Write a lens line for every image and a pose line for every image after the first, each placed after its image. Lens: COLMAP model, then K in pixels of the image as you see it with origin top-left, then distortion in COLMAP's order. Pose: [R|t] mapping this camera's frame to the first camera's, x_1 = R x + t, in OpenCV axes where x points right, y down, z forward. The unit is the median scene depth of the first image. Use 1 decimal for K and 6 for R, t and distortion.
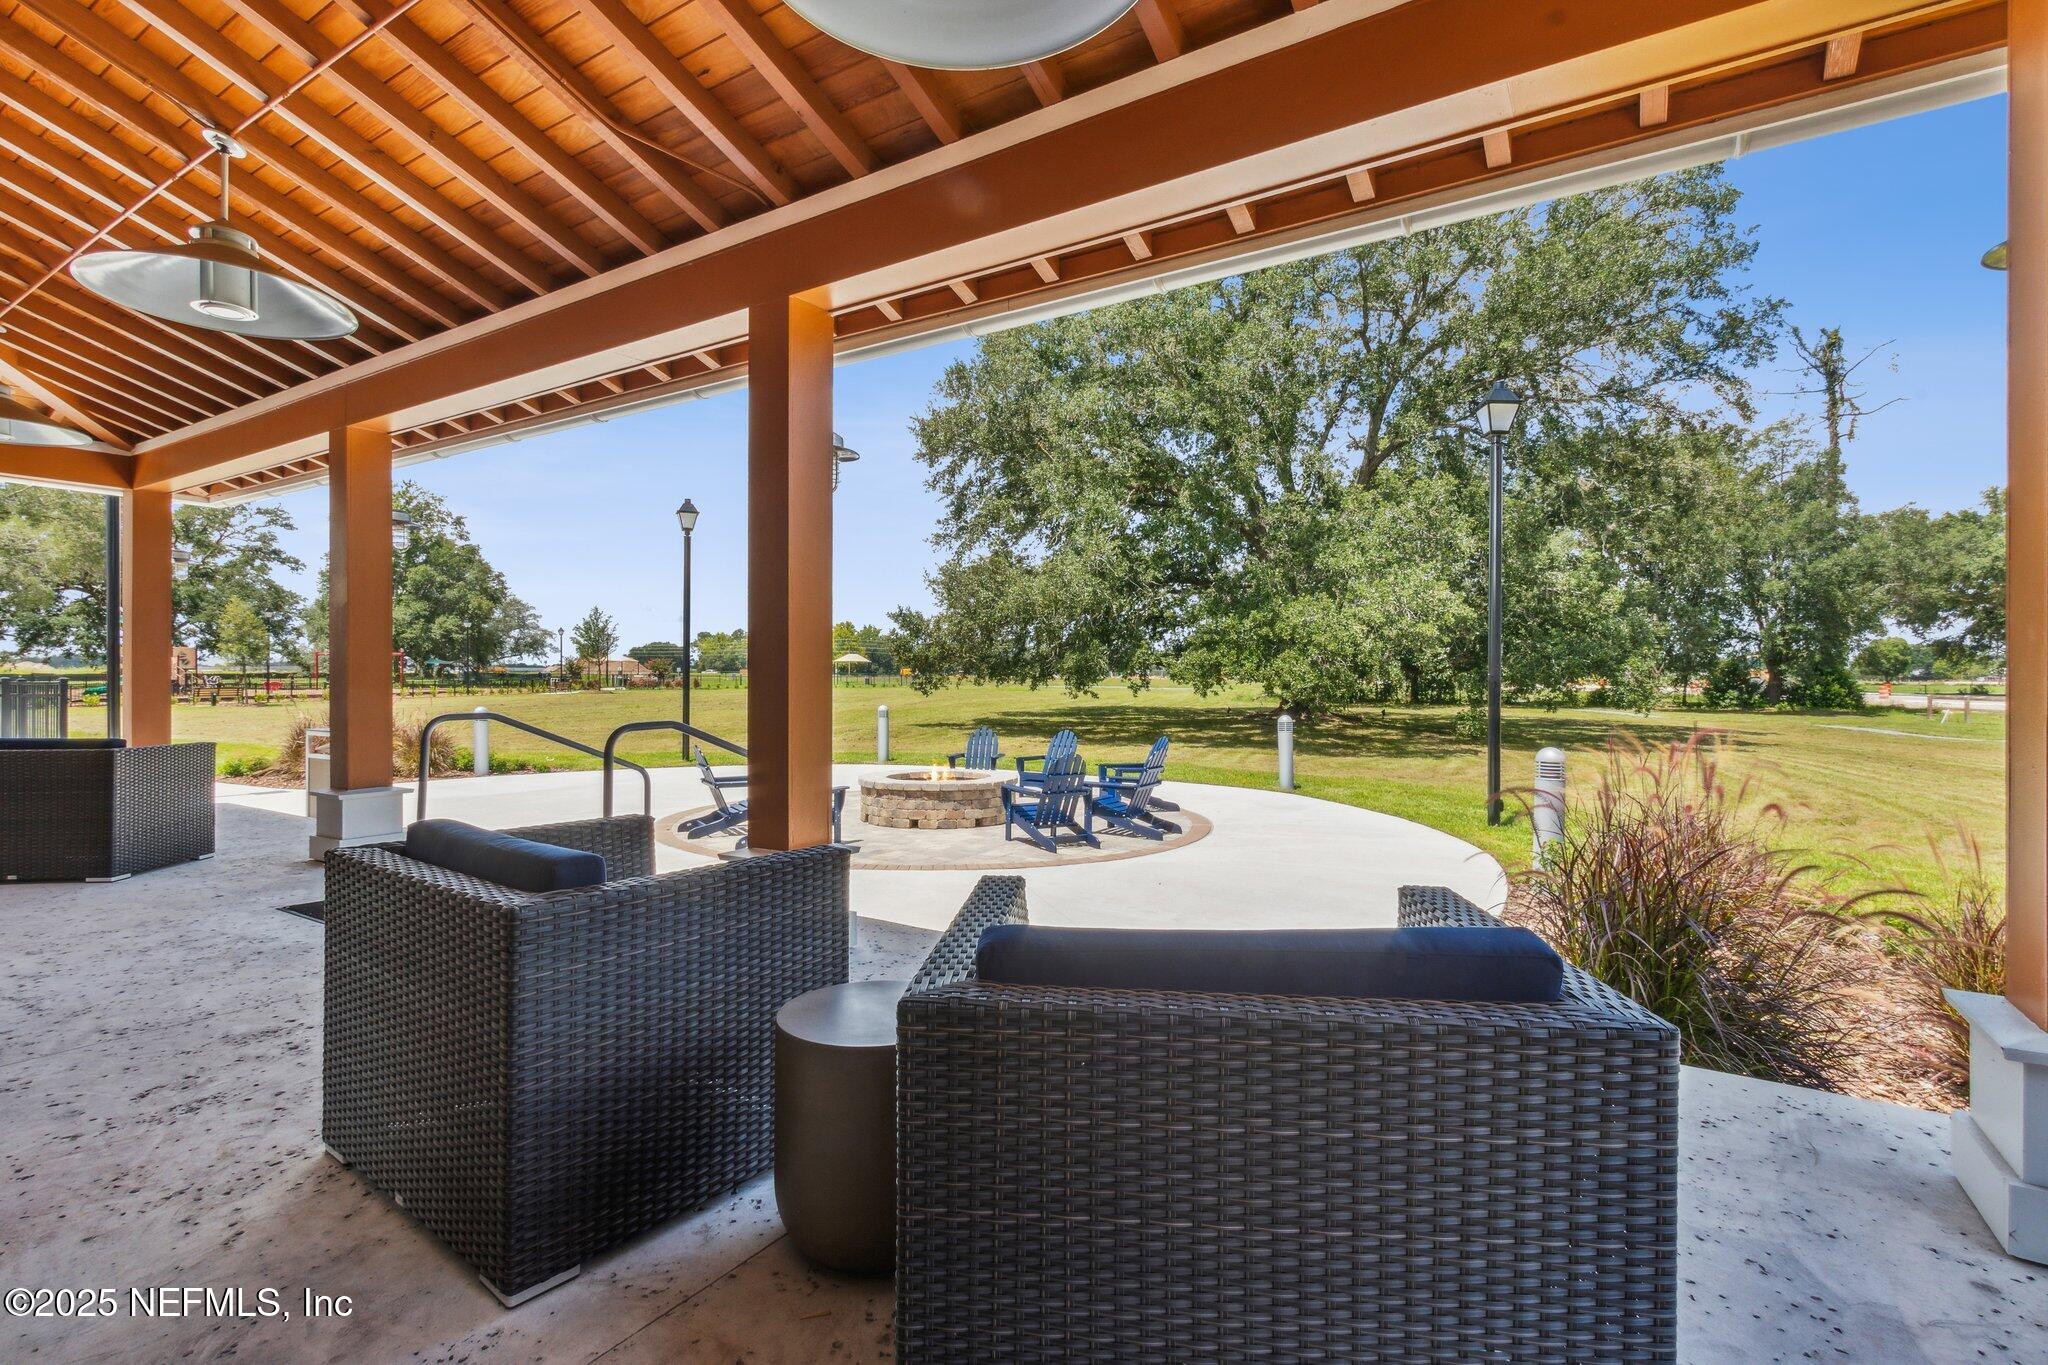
lens RADIAL K [[958.0, 0, 1024.0], [0, 958.0, 682.5], [0, 0, 1]] dist [-0.000956, -0.000282]
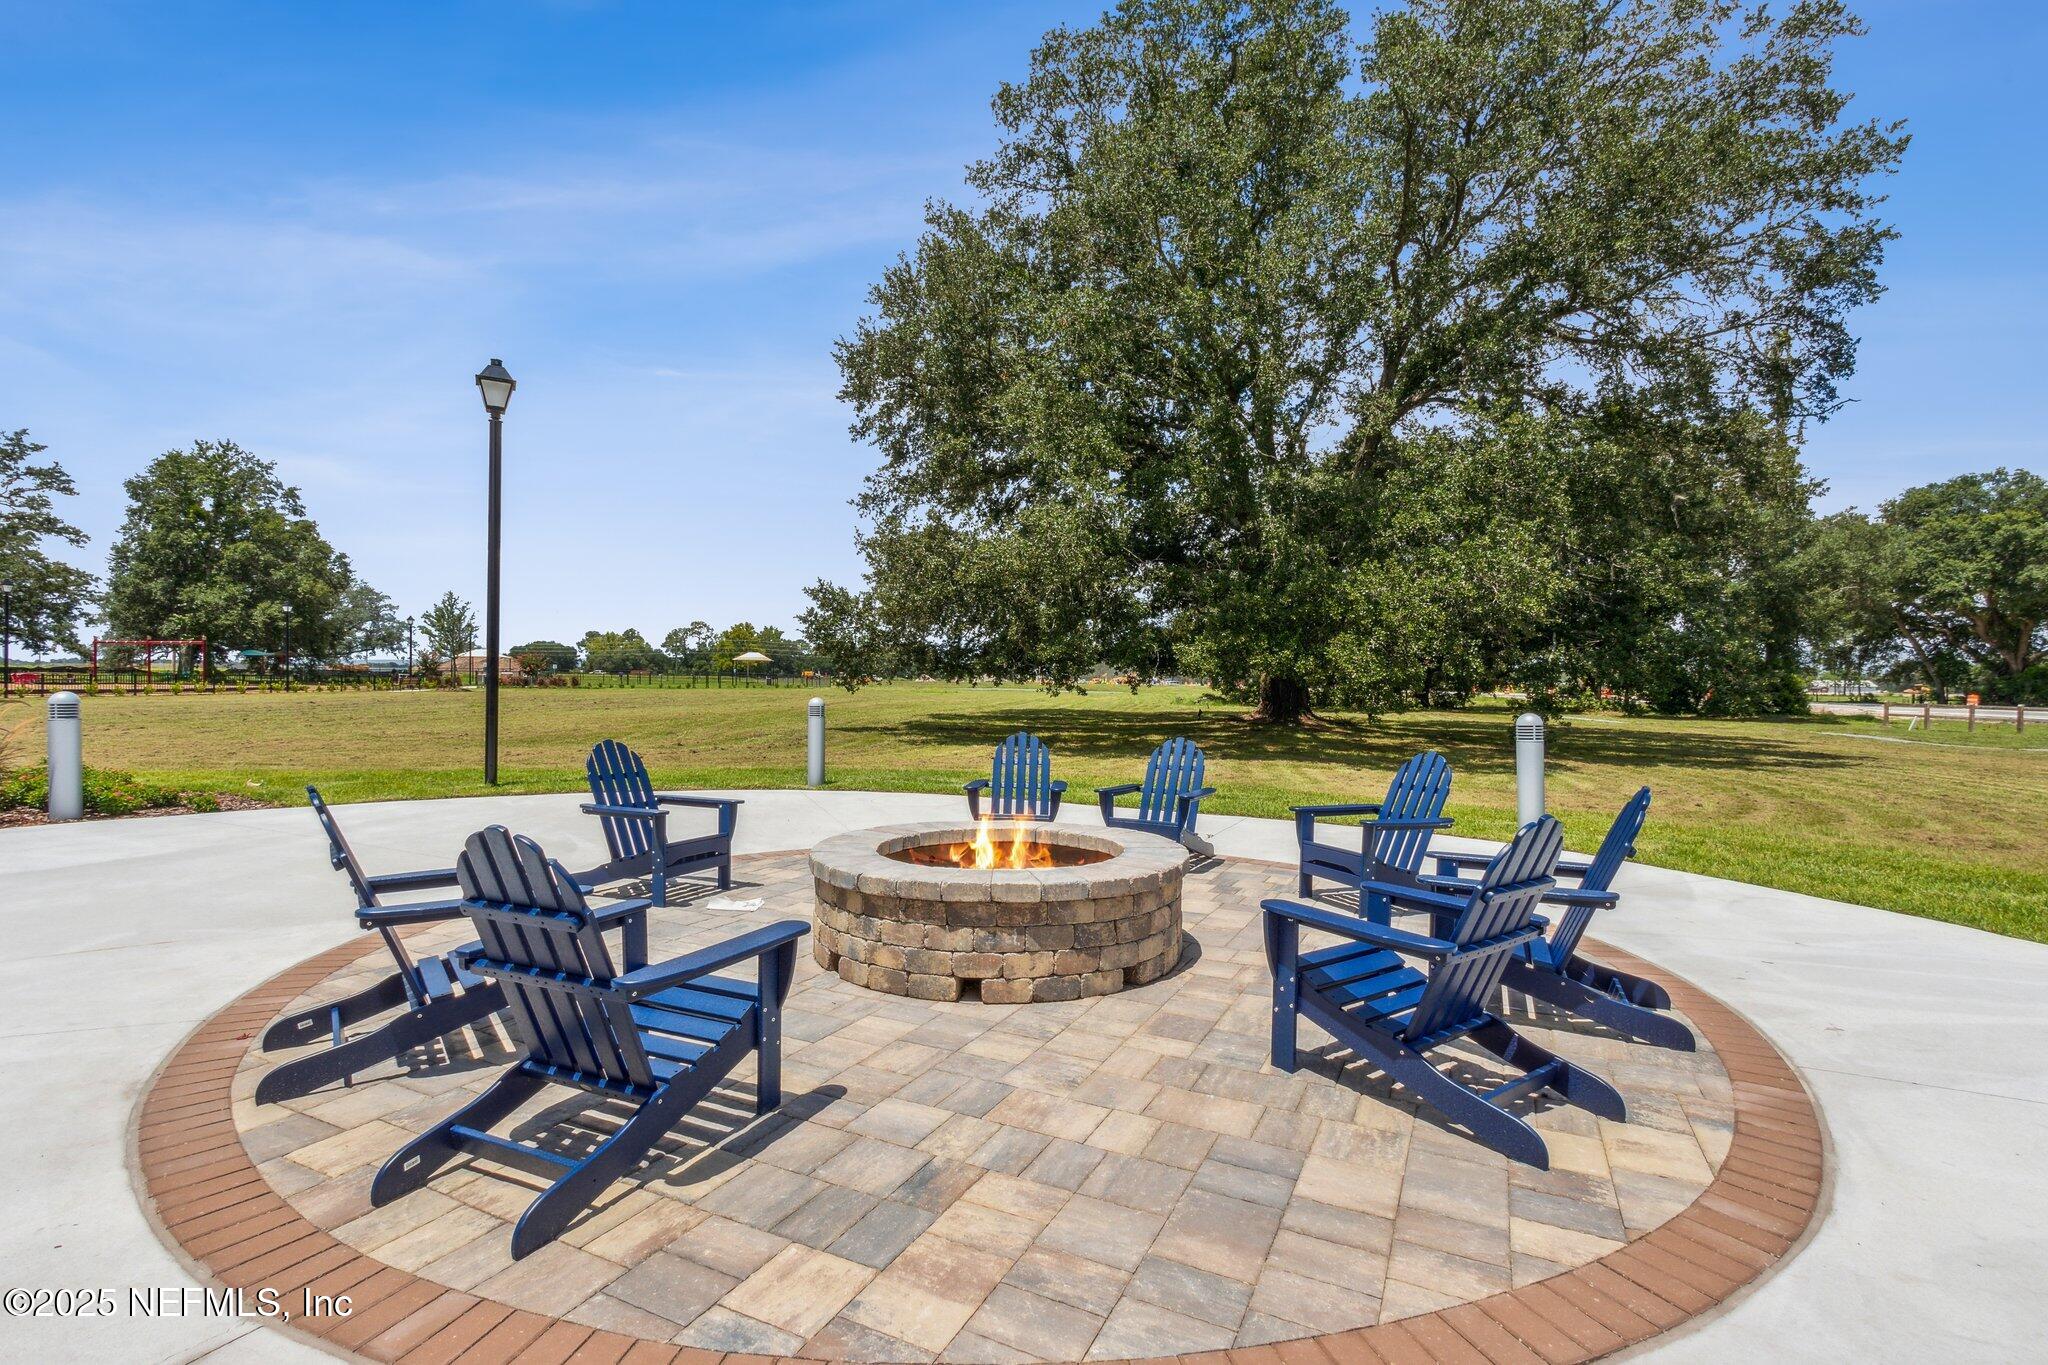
lens RADIAL K [[955.9, 0, 1024.0], [0, 955.9, 682.5], [0, 0, 1]] dist [-0.000351, -0.000347]
pose [[0.994862, 0.007756, 0.100939, -0.018891], [-0.007225, 0.999958, -0.005630, 0.004214], [-0.100979, 0.004872, 0.994877, 0.090217]]
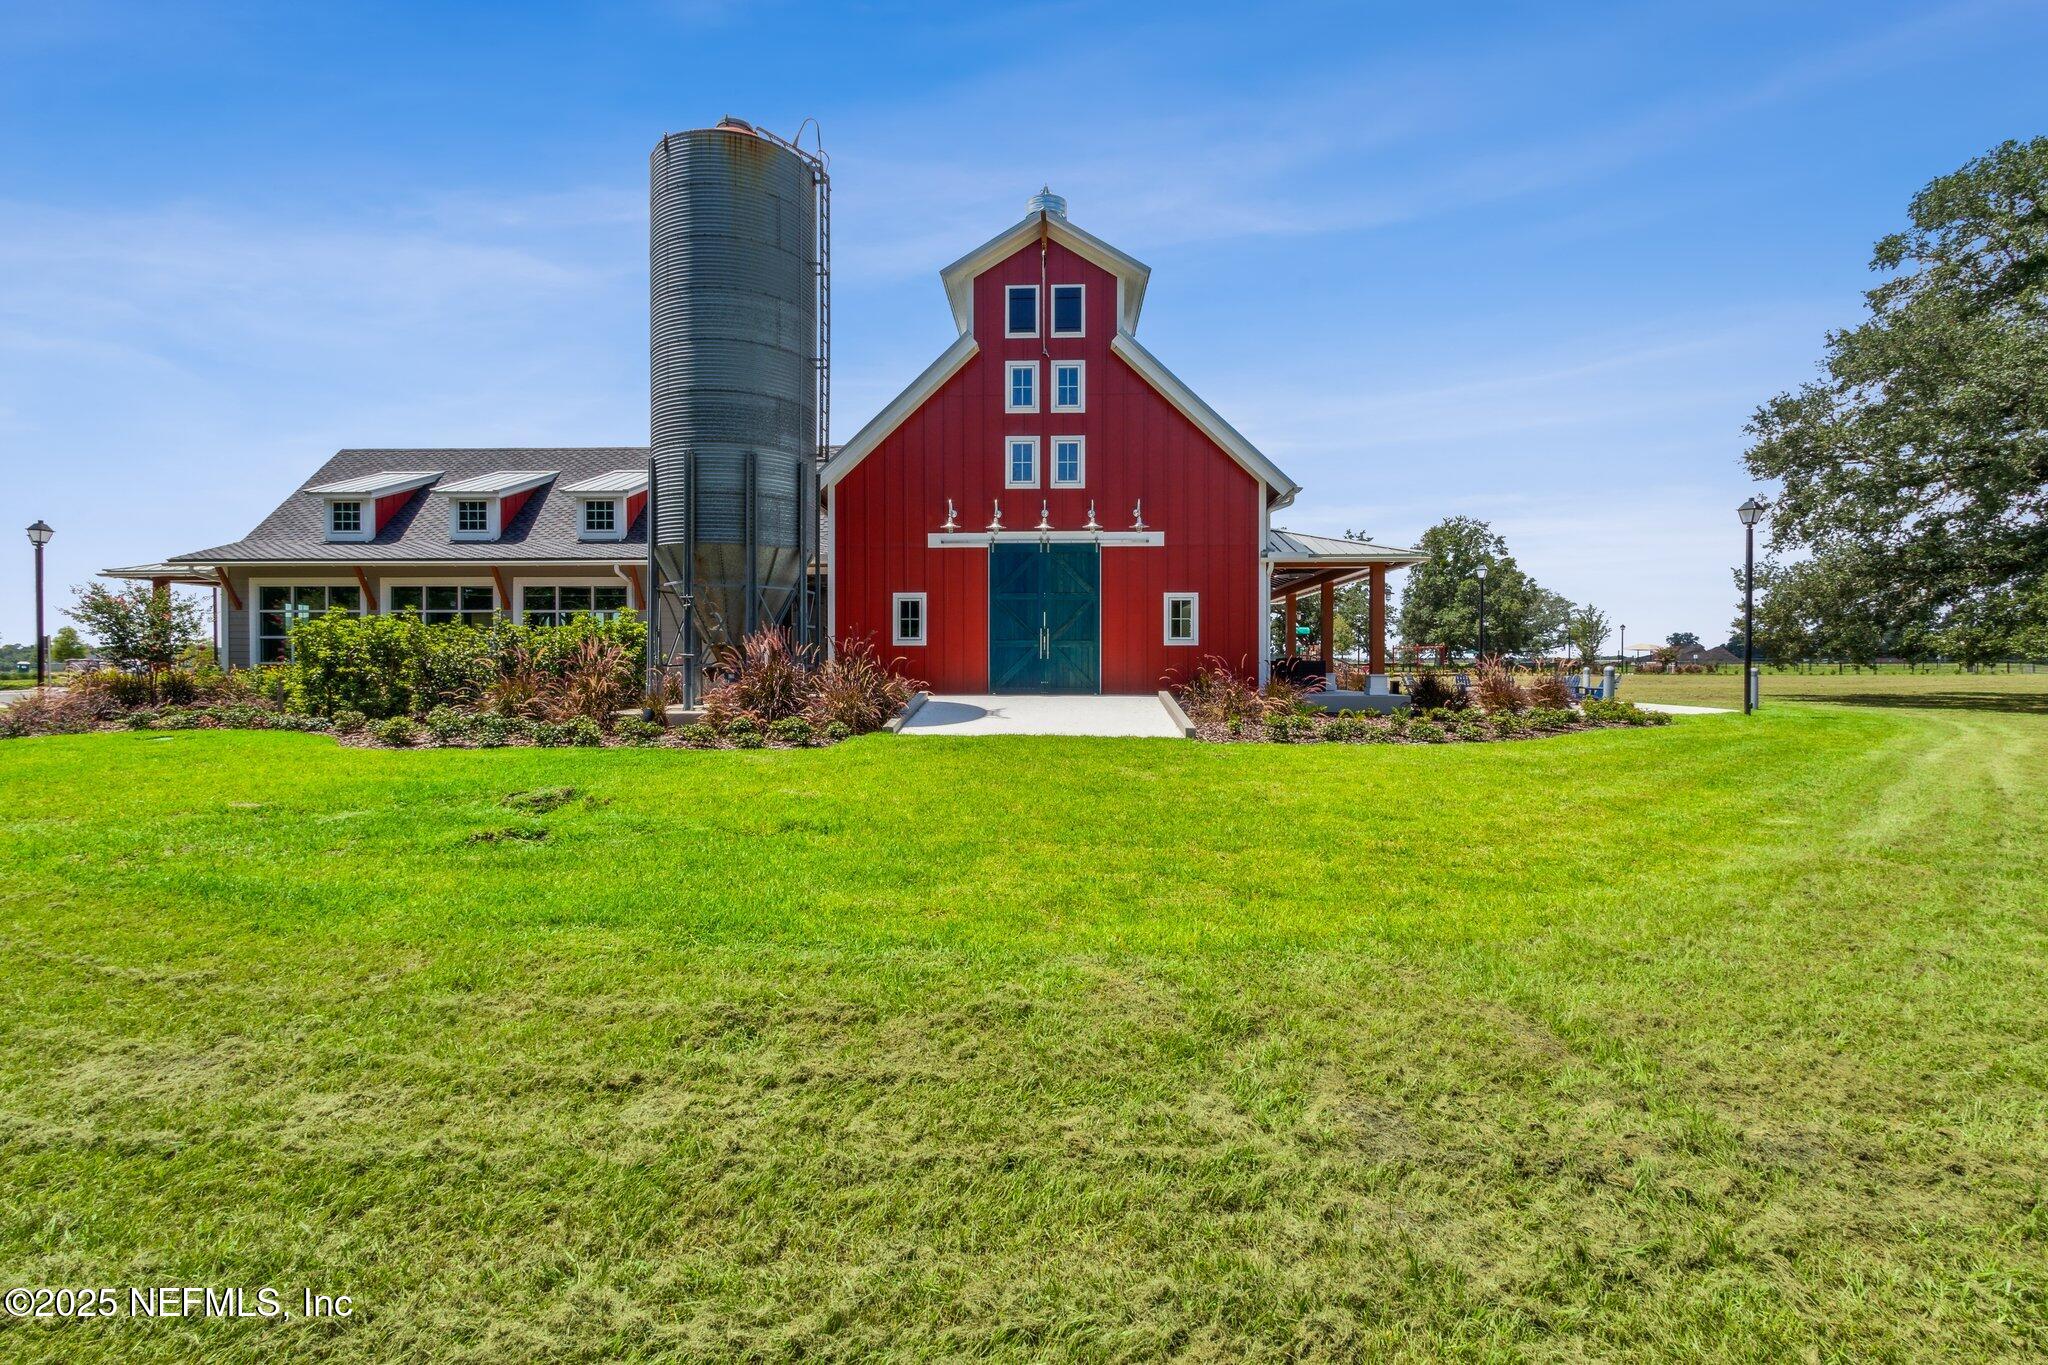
lens RADIAL K [[945.0, 0, 1024.0], [0, 945.0, 682.5], [0, 0, 1]] dist [0.000780, -0.000165]
pose [[0.499446, 0.012533, -0.866254, 0.221887], [-0.005989, 0.999921, 0.011014, 0.009954], [0.866324, -0.000313, 0.499482, -0.202915]]
